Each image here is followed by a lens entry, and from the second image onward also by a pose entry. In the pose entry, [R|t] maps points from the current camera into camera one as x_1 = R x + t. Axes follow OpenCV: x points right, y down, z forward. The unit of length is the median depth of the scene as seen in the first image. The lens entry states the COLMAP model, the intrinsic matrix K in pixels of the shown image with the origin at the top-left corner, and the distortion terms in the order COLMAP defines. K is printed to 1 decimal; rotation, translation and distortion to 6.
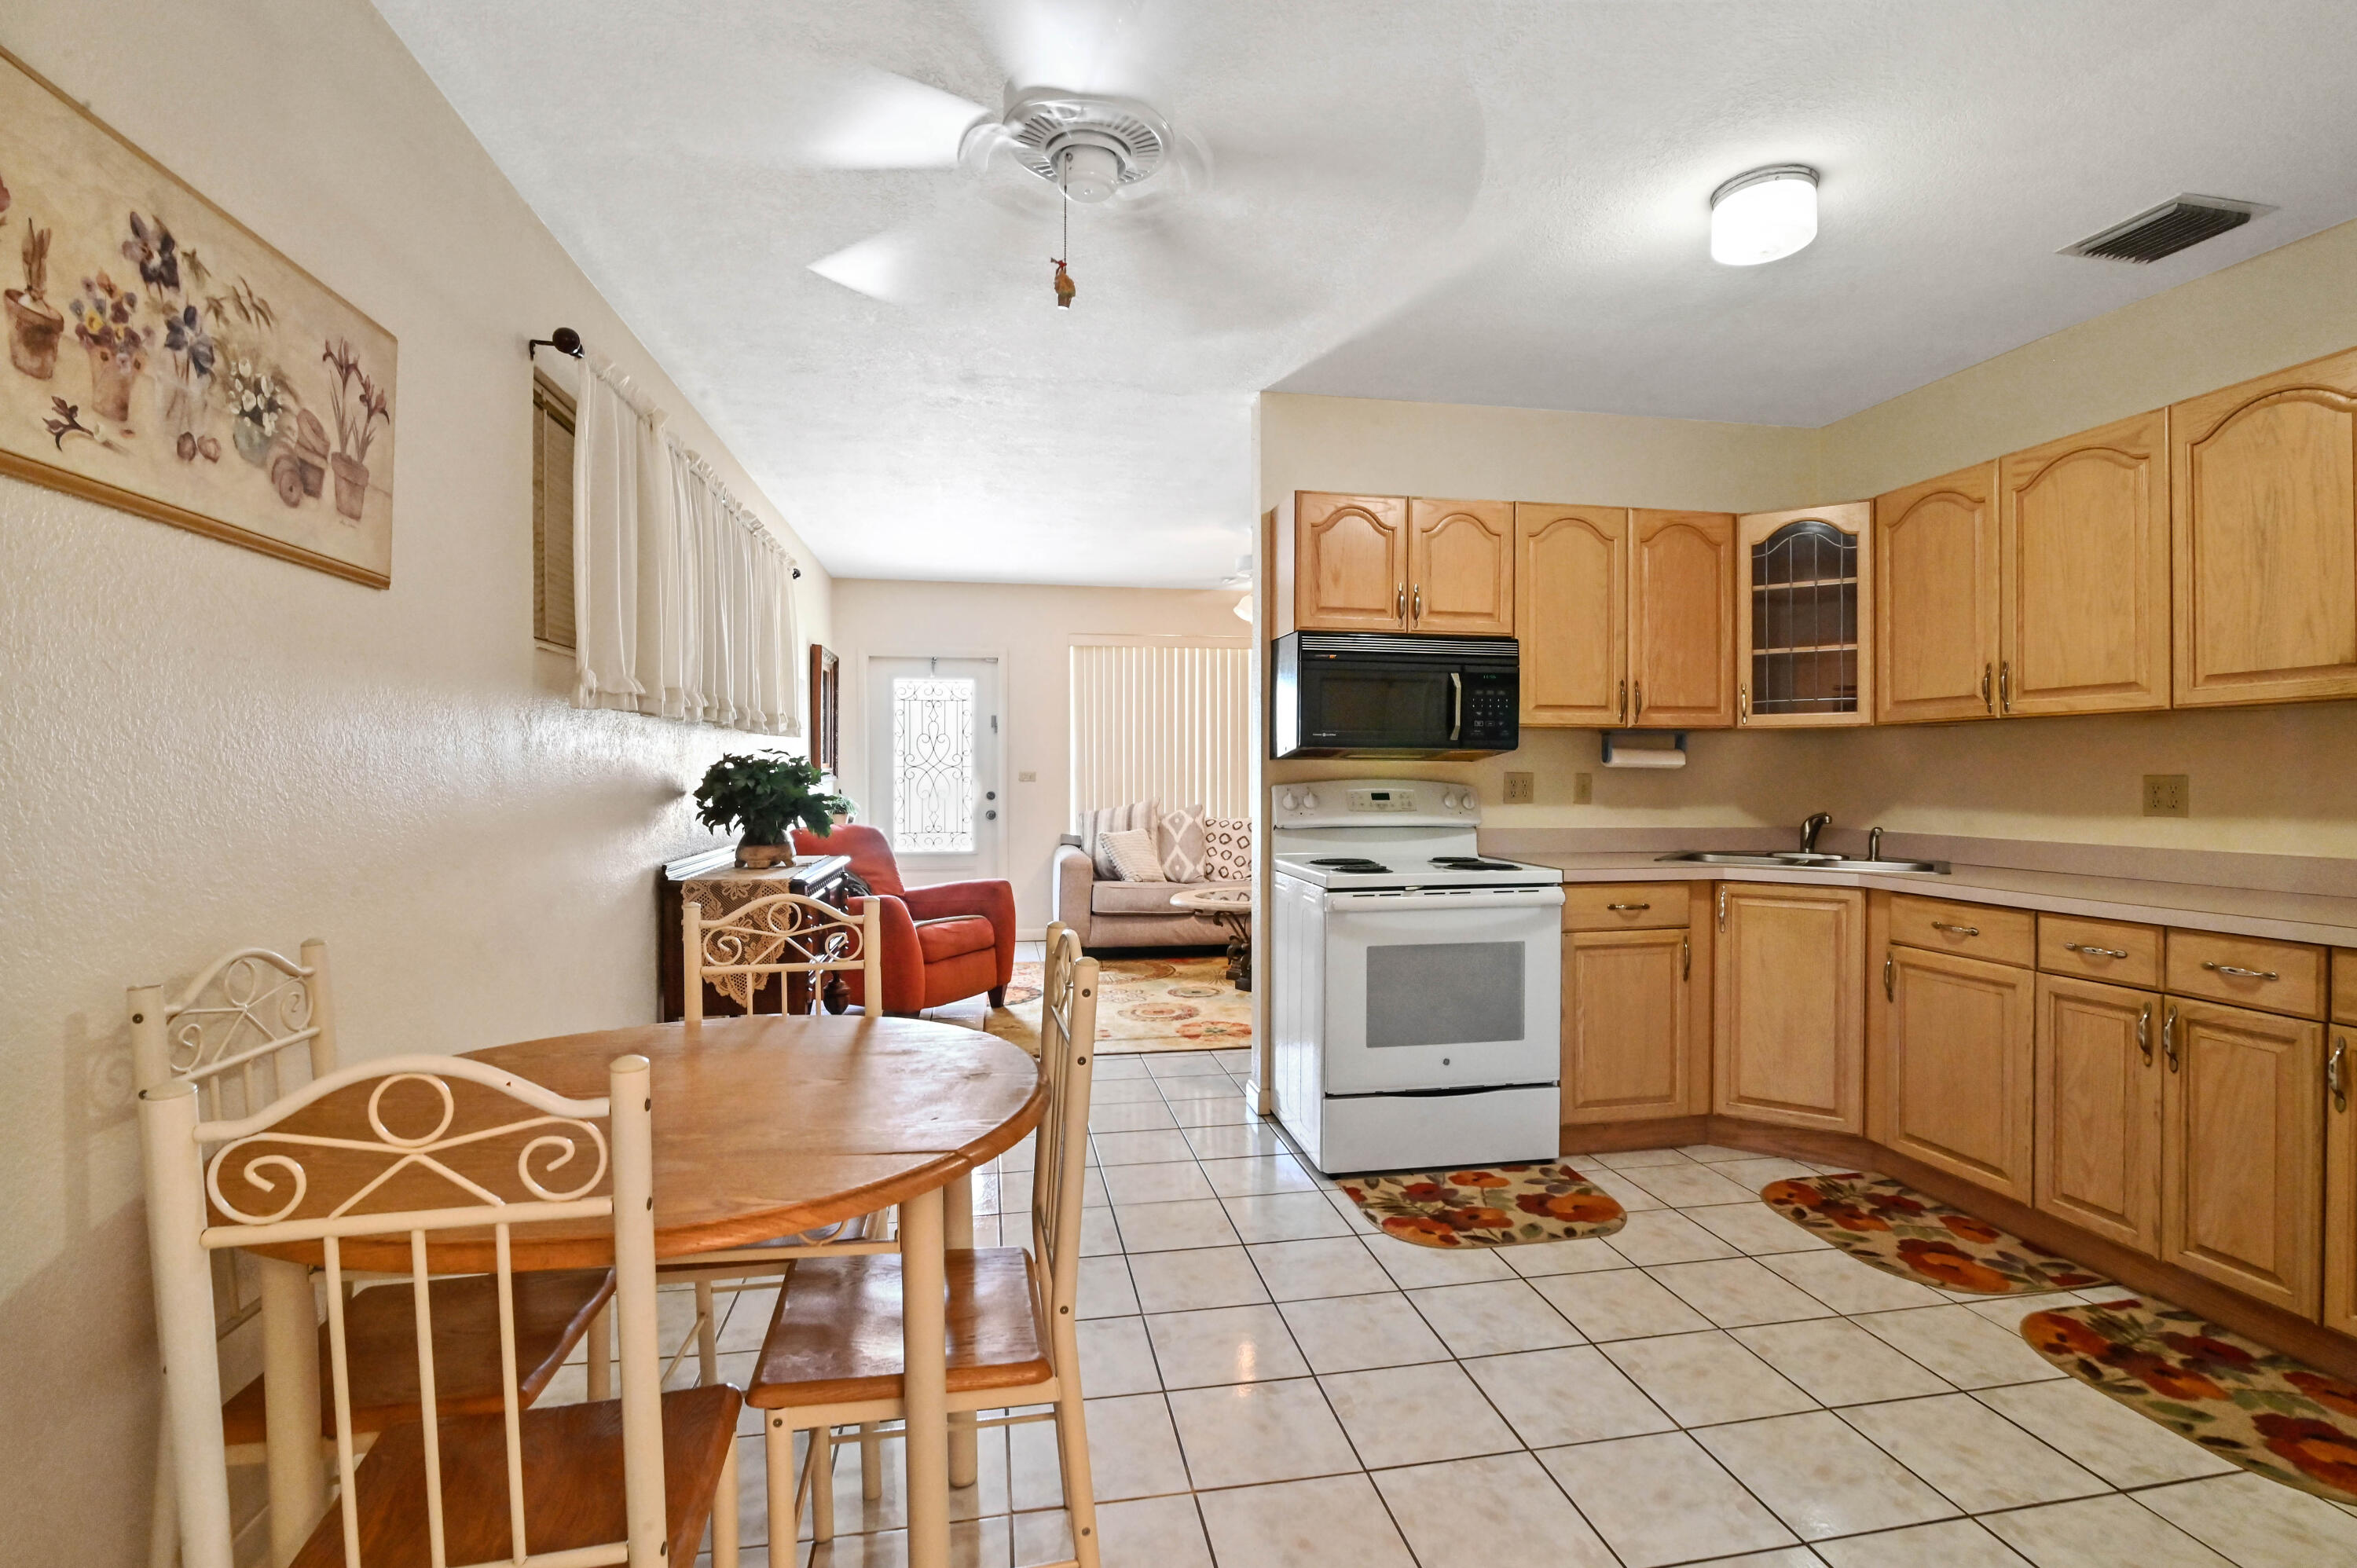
lens RADIAL K [[1090.7, 0, 1189.0], [0, 1090.7, 774.6], [0, 0, 1]] dist [-0.022513, 0.000908]
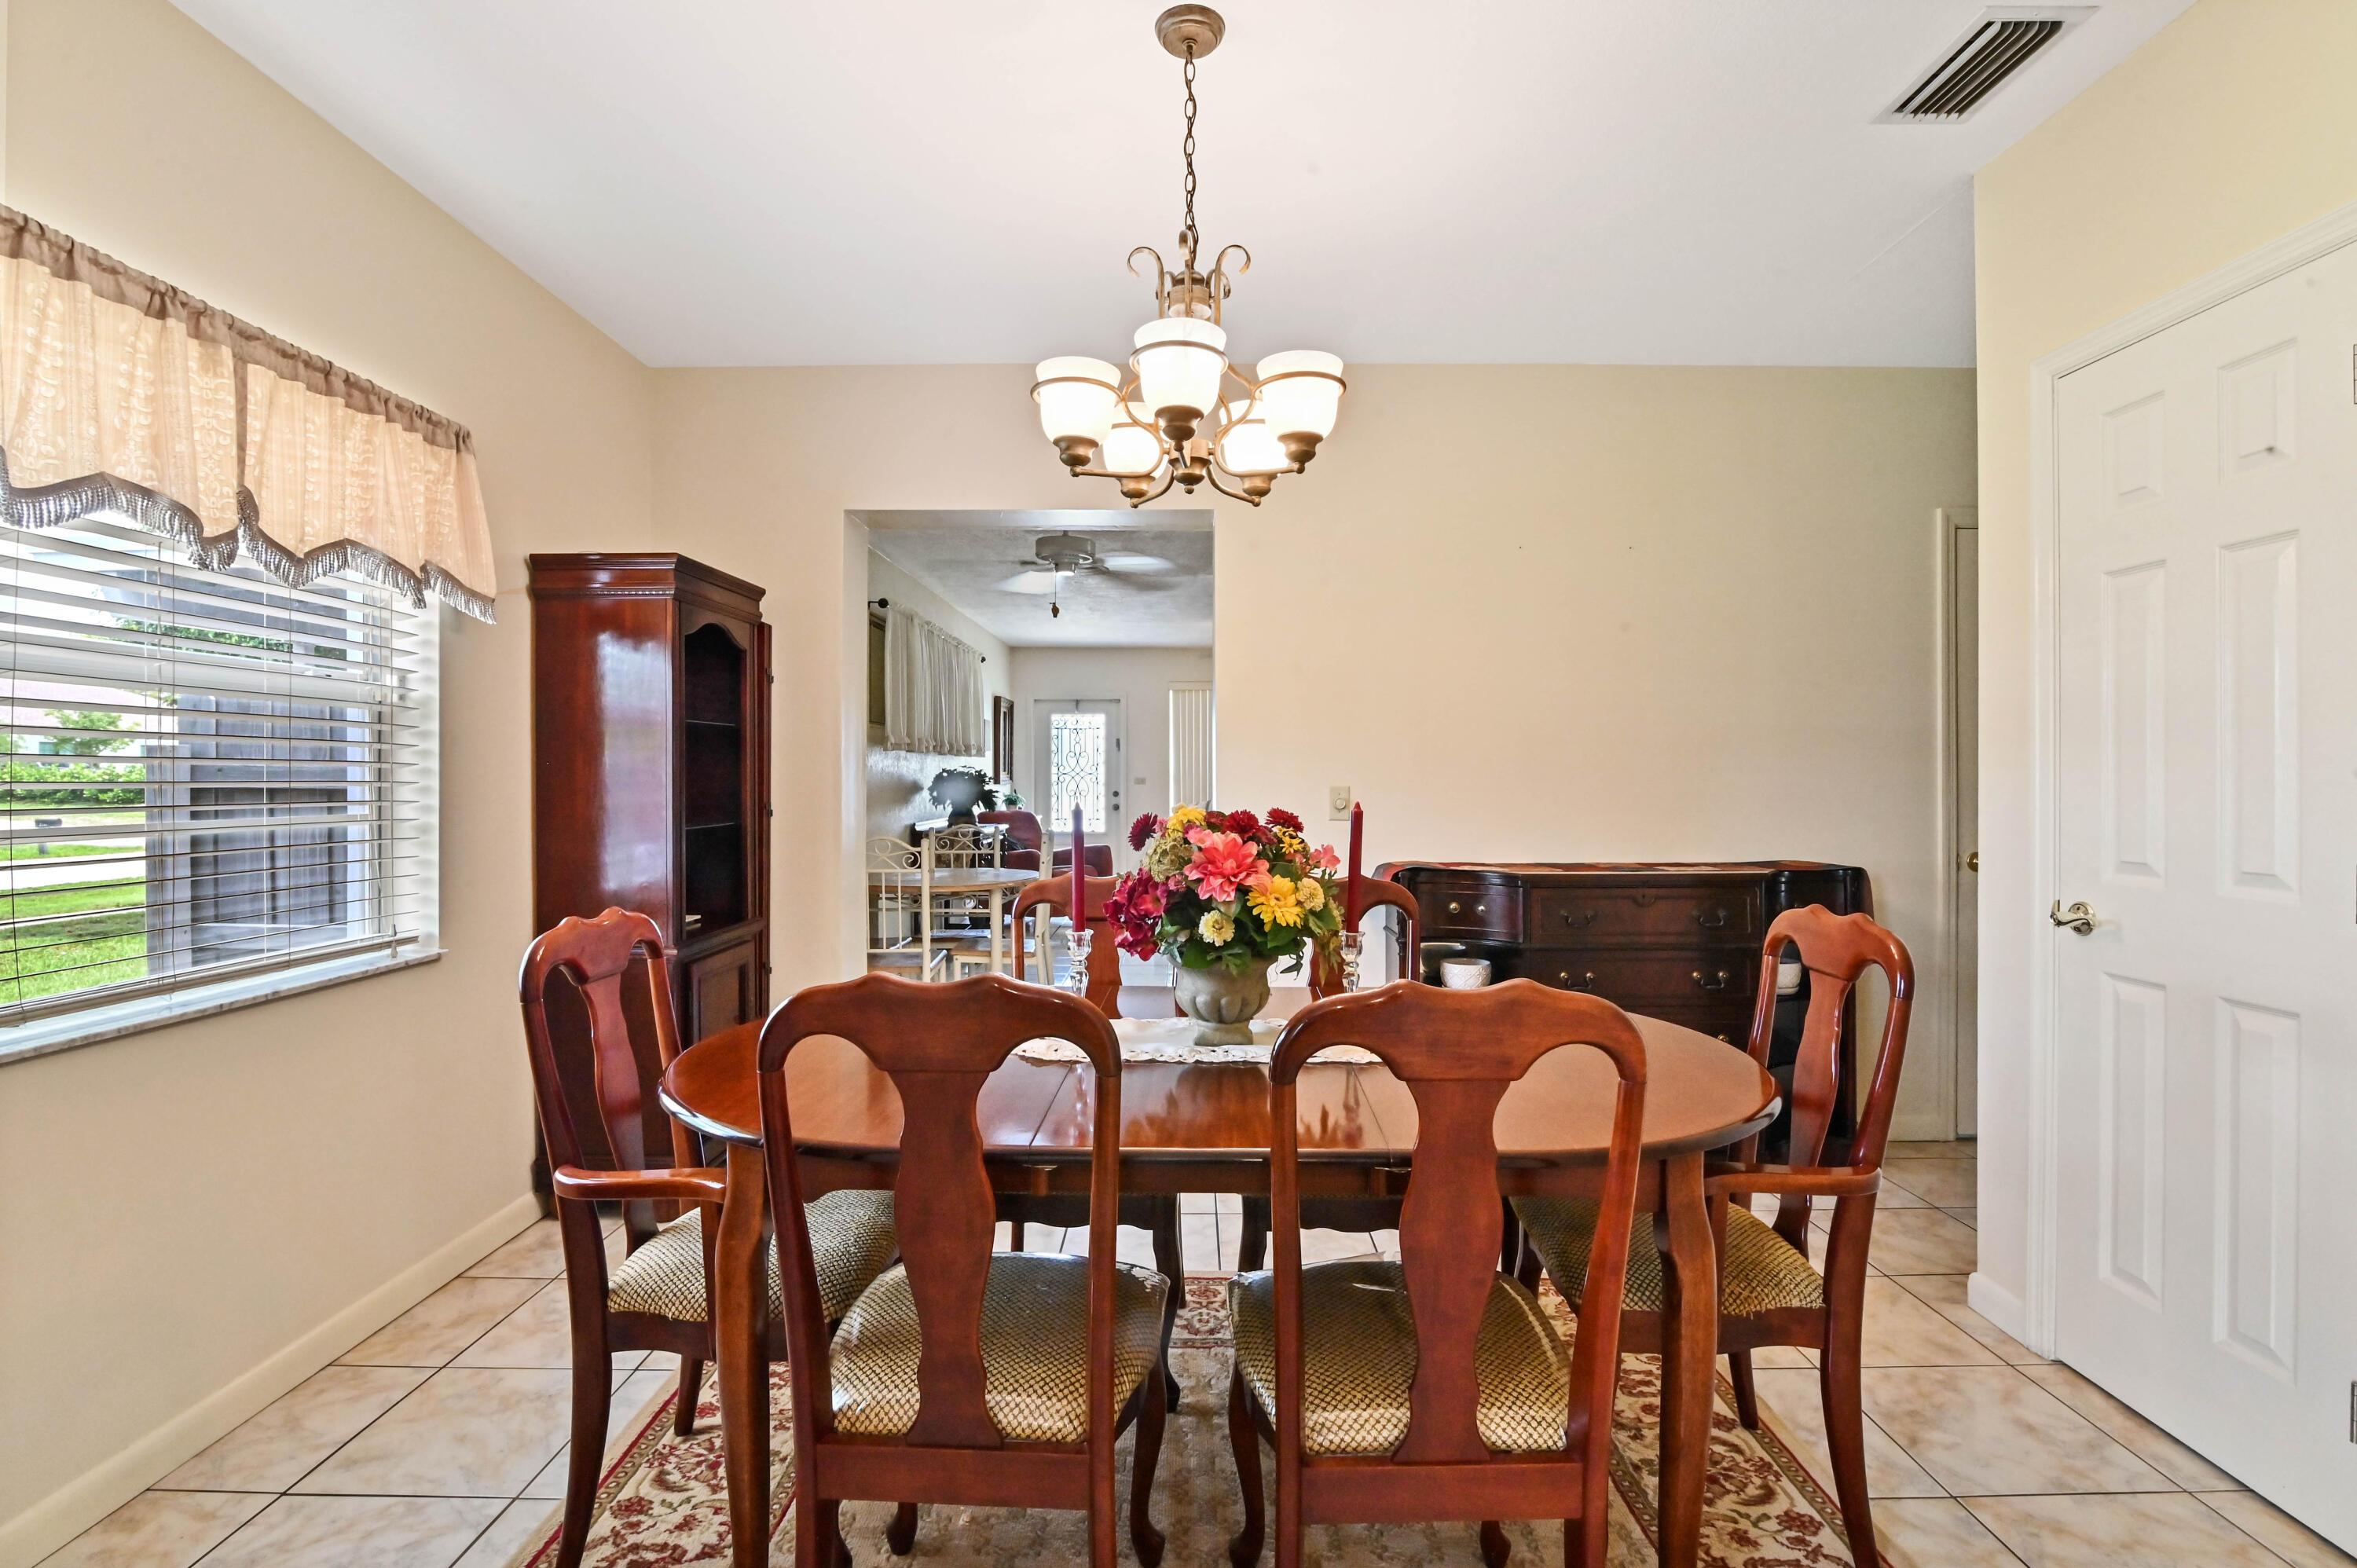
lens RADIAL K [[1090.7, 0, 1181.3], [0, 1090.7, 778.0], [0, 0, 1]] dist [-0.022513, 0.000908]
pose [[0.982747, 0.003032, -0.184931, 0.430851], [-0.003418, 0.999993, -0.001769, 0.000763], [0.184924, 0.002370, 0.982750, -1.024548]]
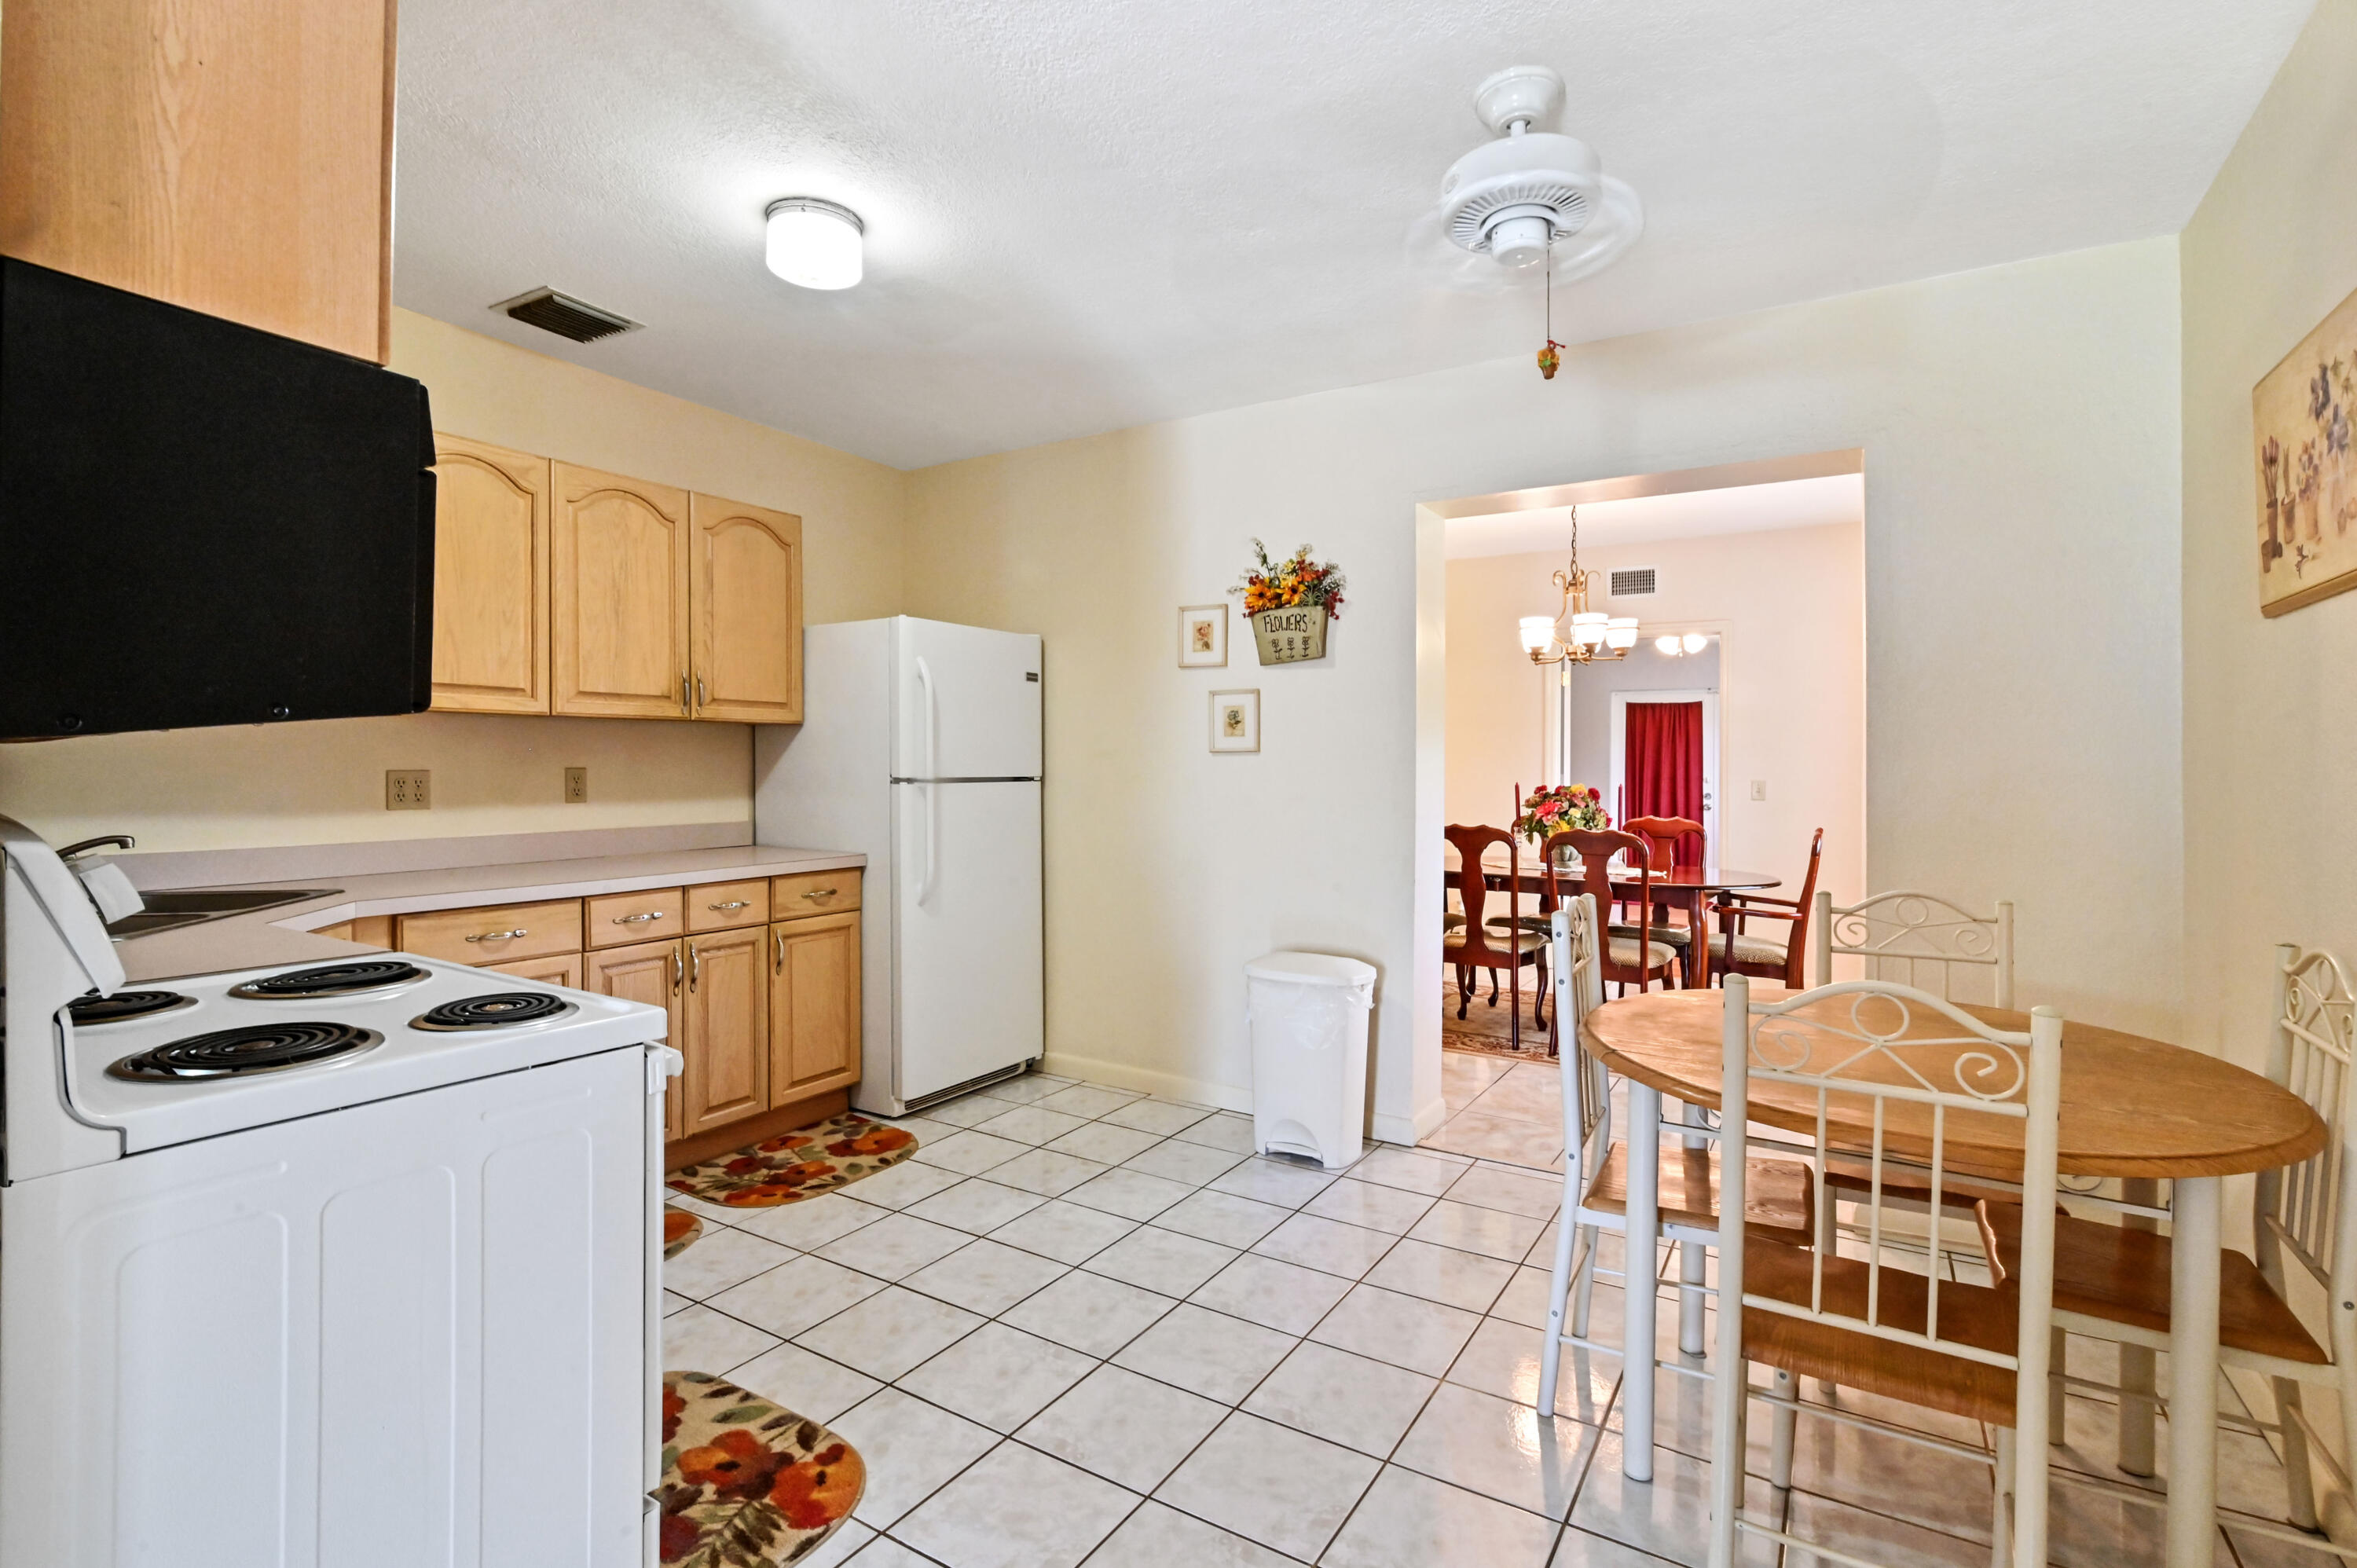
lens RADIAL K [[1090.7, 0, 1175.1], [0, 1090.7, 773.0], [0, 0, 1]] dist [-0.022513, 0.000908]
pose [[-0.735641, -0.005431, 0.677350, -0.343550], [0.000136, 0.999967, 0.008165, -0.006376], [-0.677372, 0.006099, -0.735616, 1.224448]]
